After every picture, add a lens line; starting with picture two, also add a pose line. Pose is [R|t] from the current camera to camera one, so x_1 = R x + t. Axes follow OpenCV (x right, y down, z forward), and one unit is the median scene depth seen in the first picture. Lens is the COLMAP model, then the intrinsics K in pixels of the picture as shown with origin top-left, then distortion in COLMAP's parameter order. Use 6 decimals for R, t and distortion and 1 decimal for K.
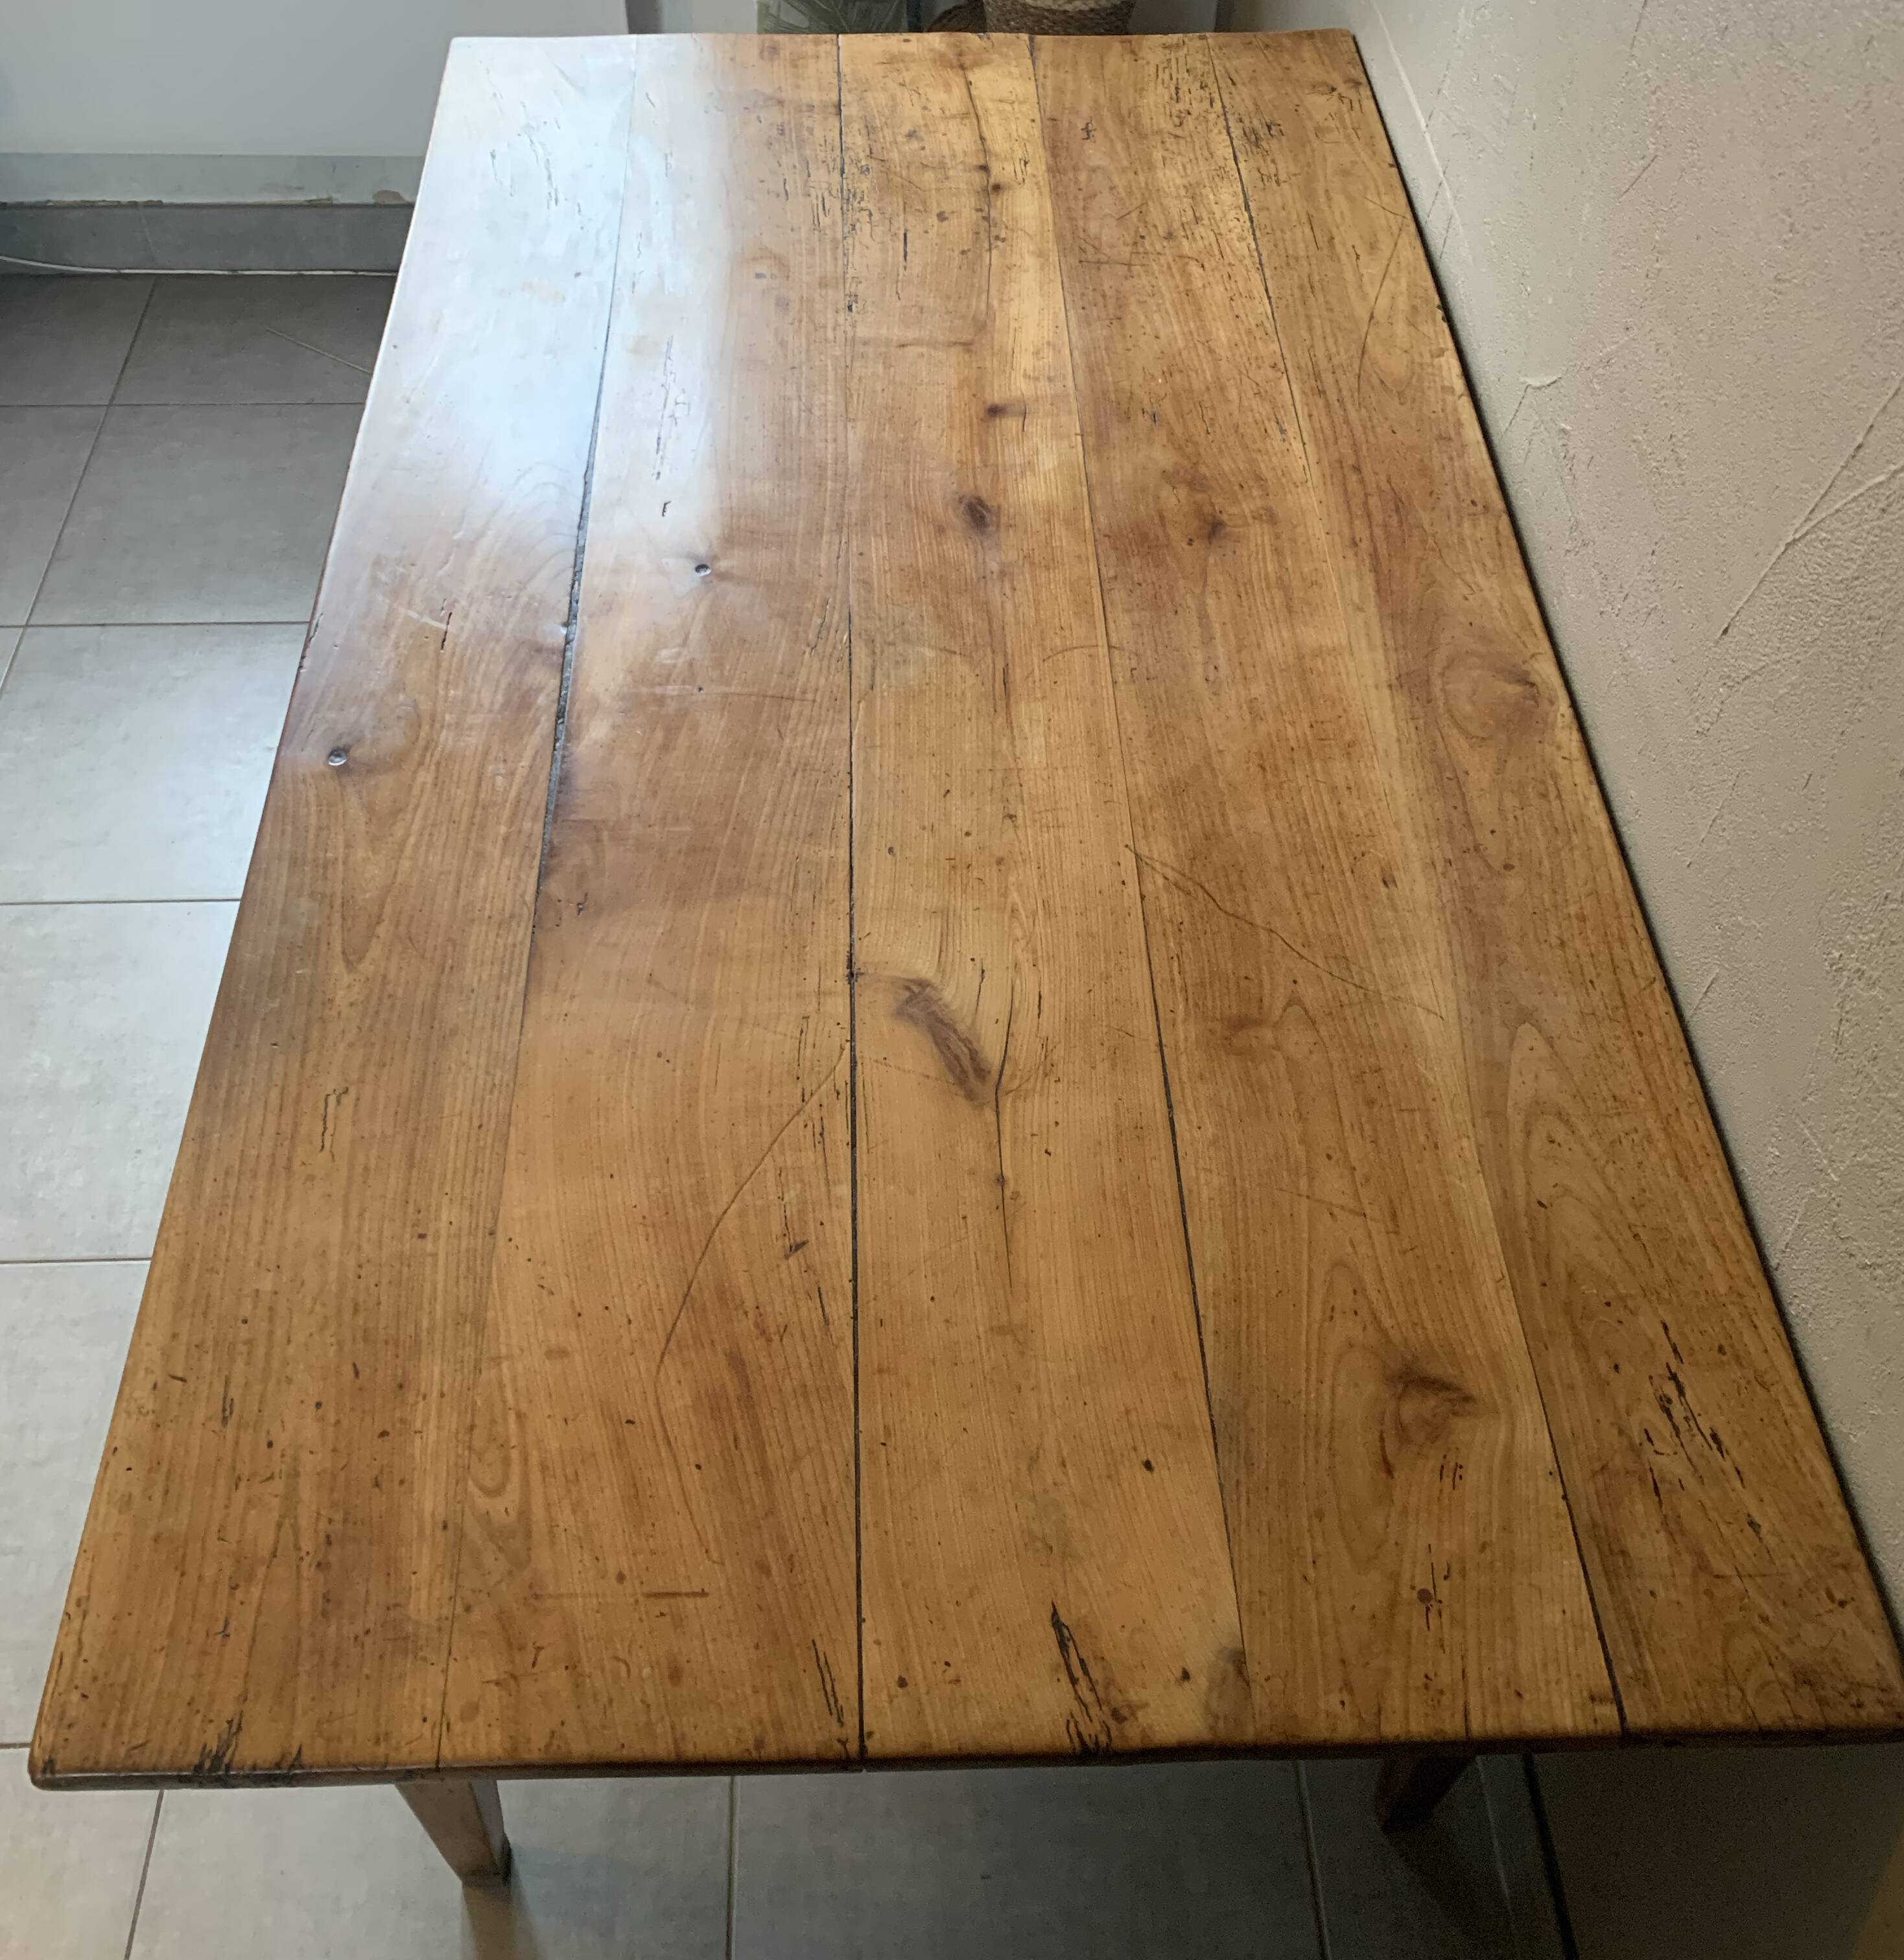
lens RADIAL K [[1976.2, 0, 989.2], [0, 1976.2, 978.9], [0, 0, 1]] dist [0.124969, -0.325674]
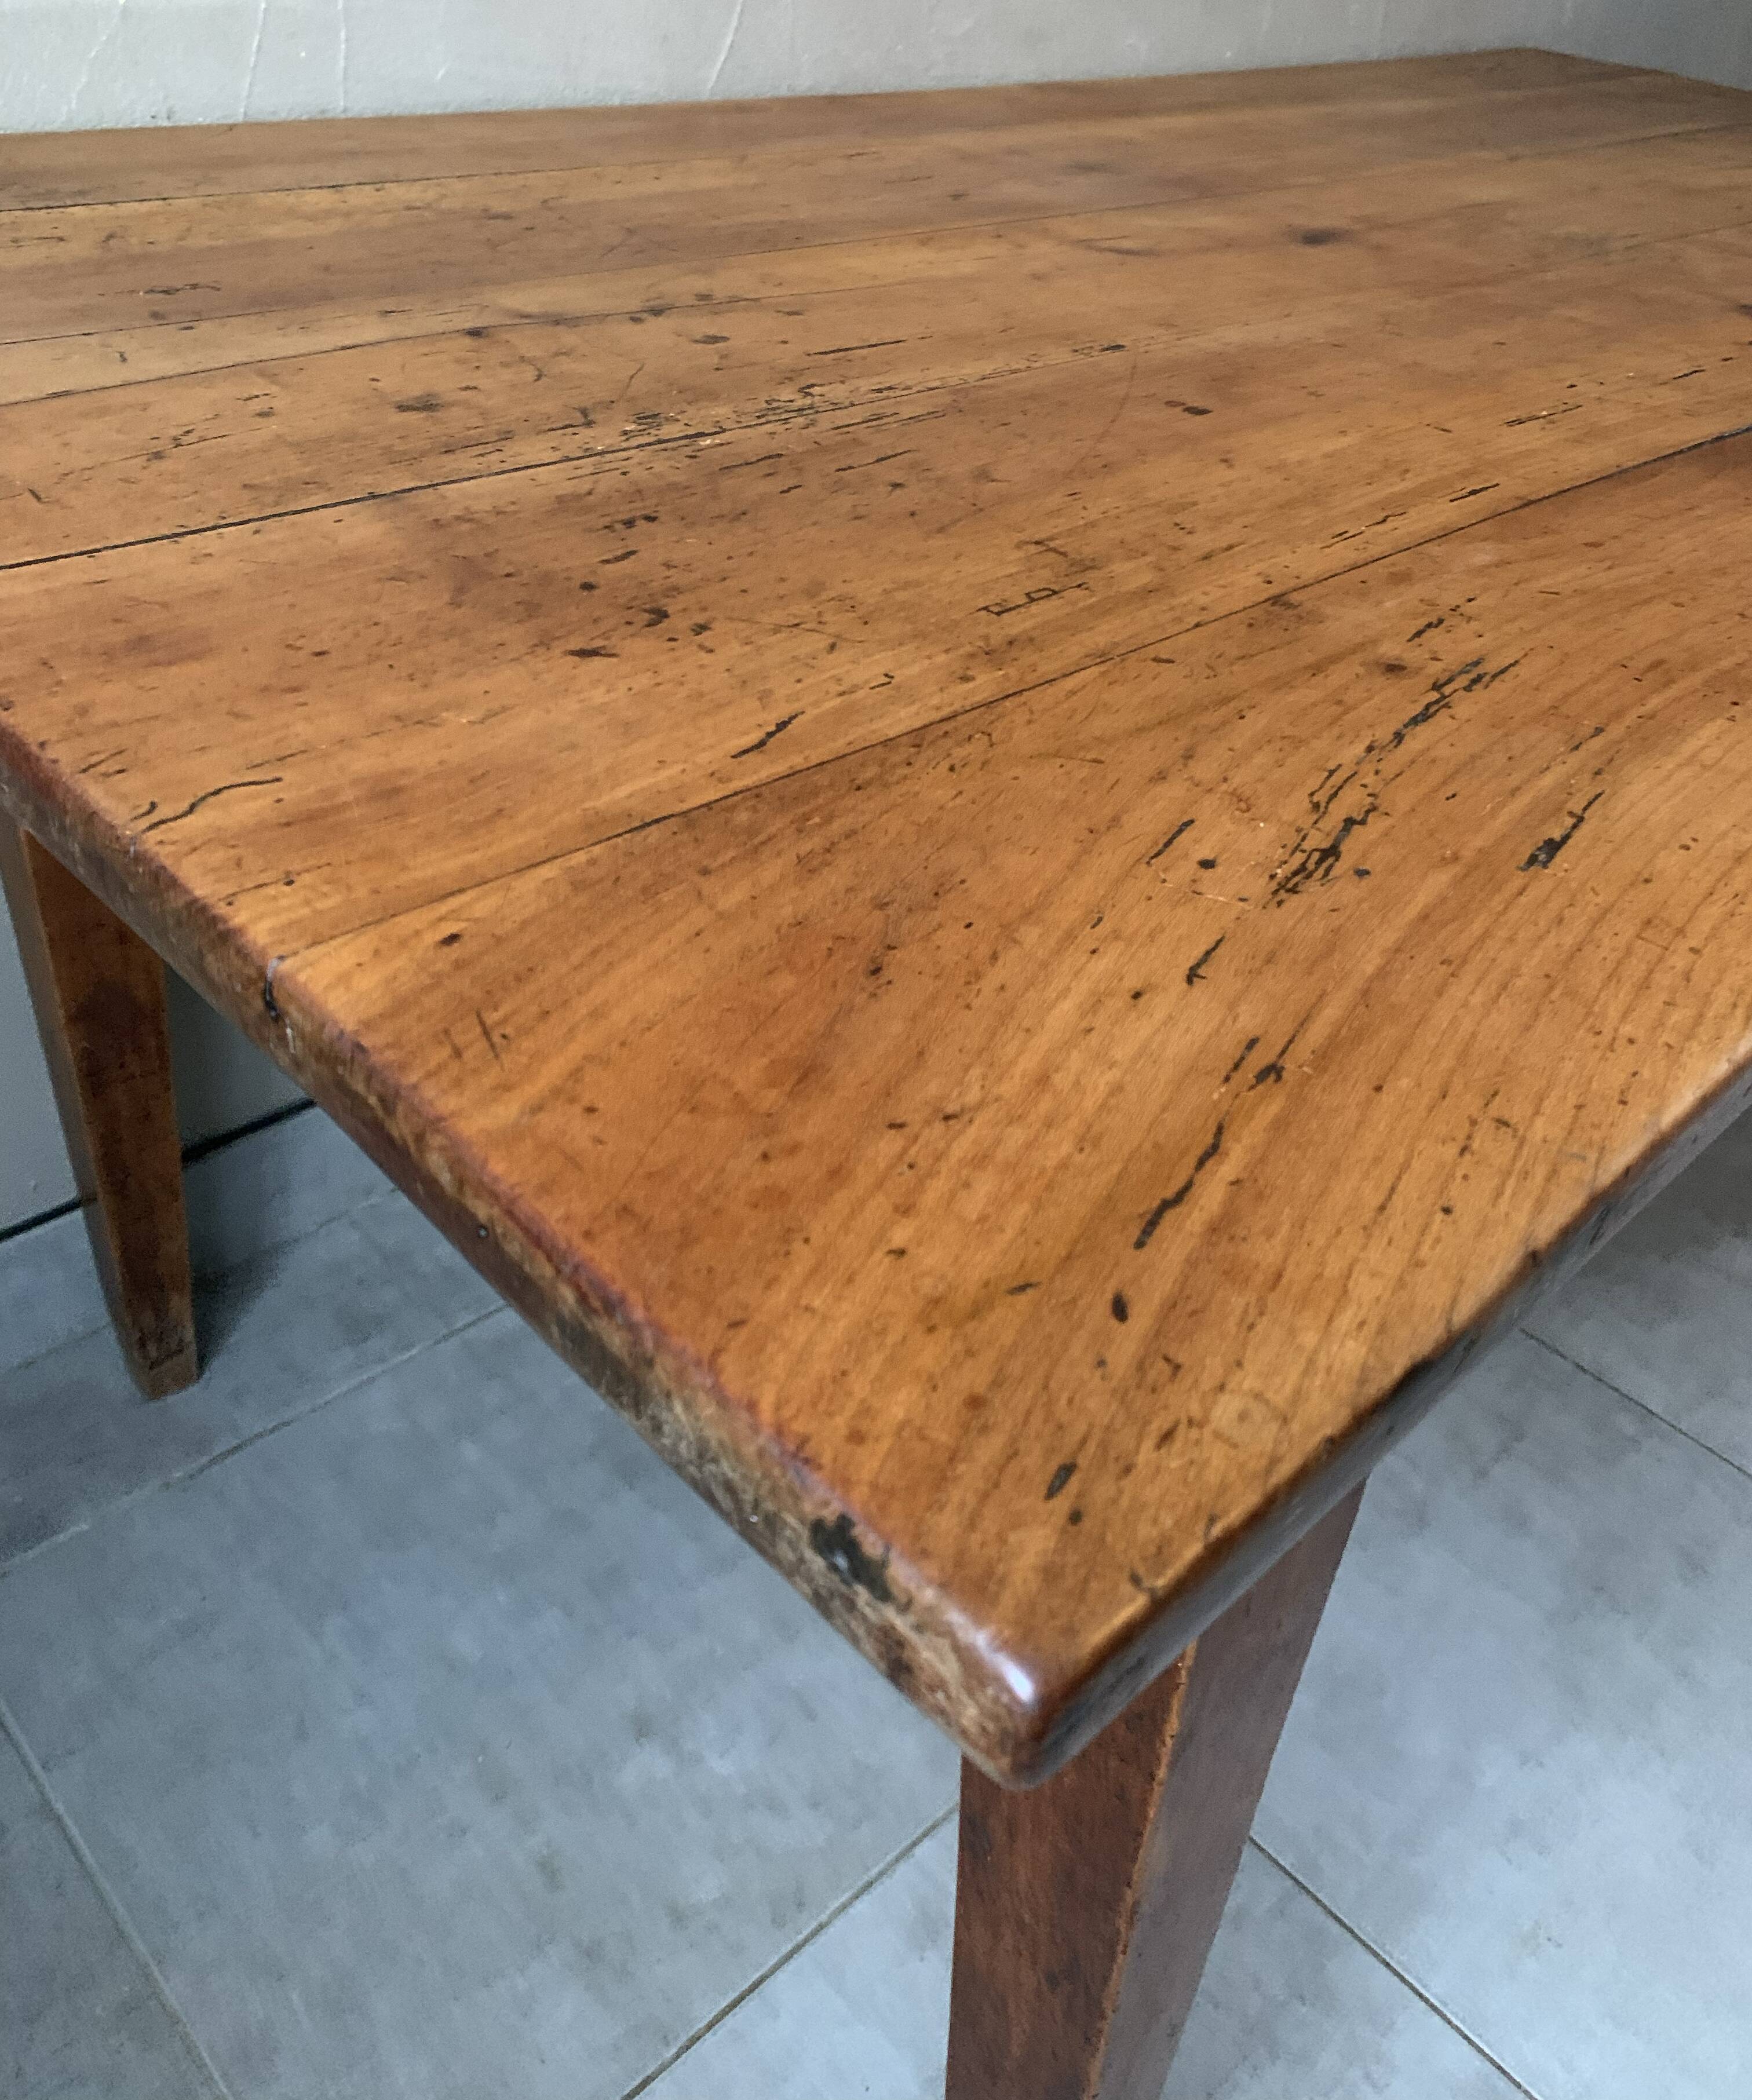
lens RADIAL K [[1635.7, 0, 875.9], [0, 1635.7, 1050.0], [0, 0, 1]] dist [-0.000204, -0.001268]
pose [[-0.648479, -0.525767, 0.550495, -0.470207], [0.527805, 0.210561, 0.822852, -0.907237], [-0.548541, 0.824156, 0.140958, 1.547052]]
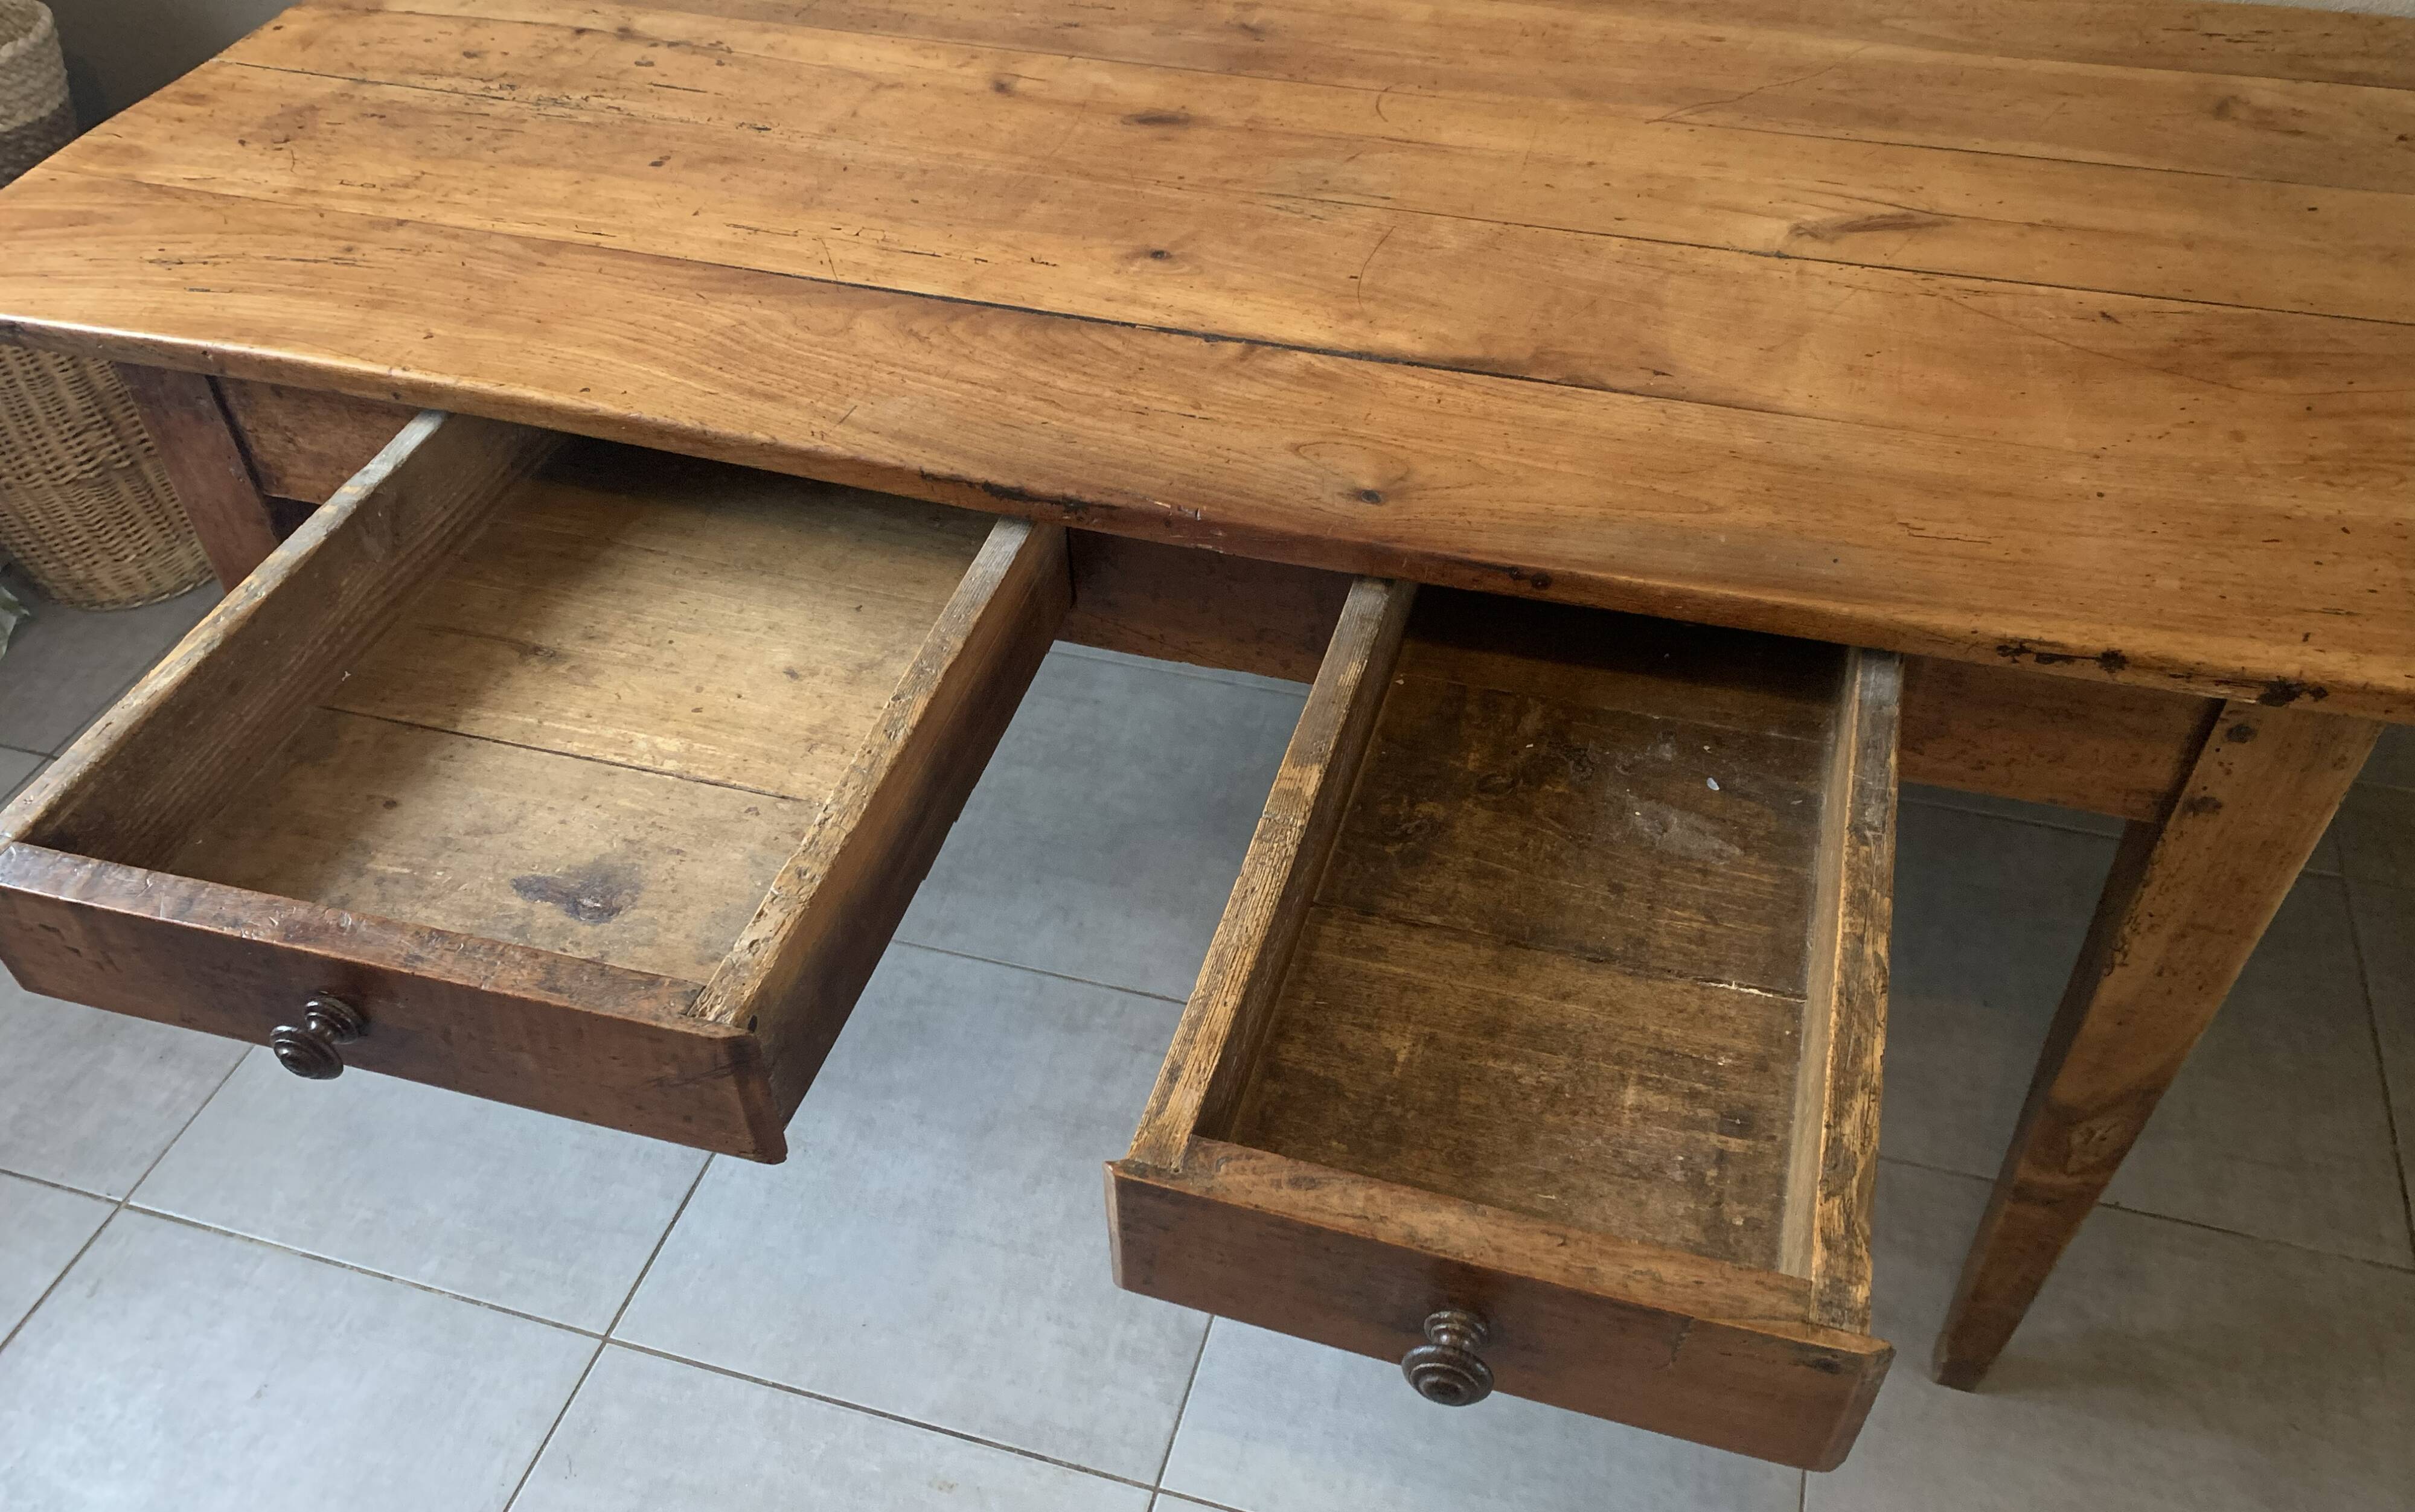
lens RADIAL K [[1817.6, 0, 1202.2], [0, 1817.6, 871.8], [0, 0, 1]] dist [0.004442, 0.004253]
pose [[0.329492, -0.696870, 0.637030, -1.016831], [0.748914, 0.603766, 0.273120, -0.298267], [-0.574946, 0.387090, 0.720832, 0.622724]]
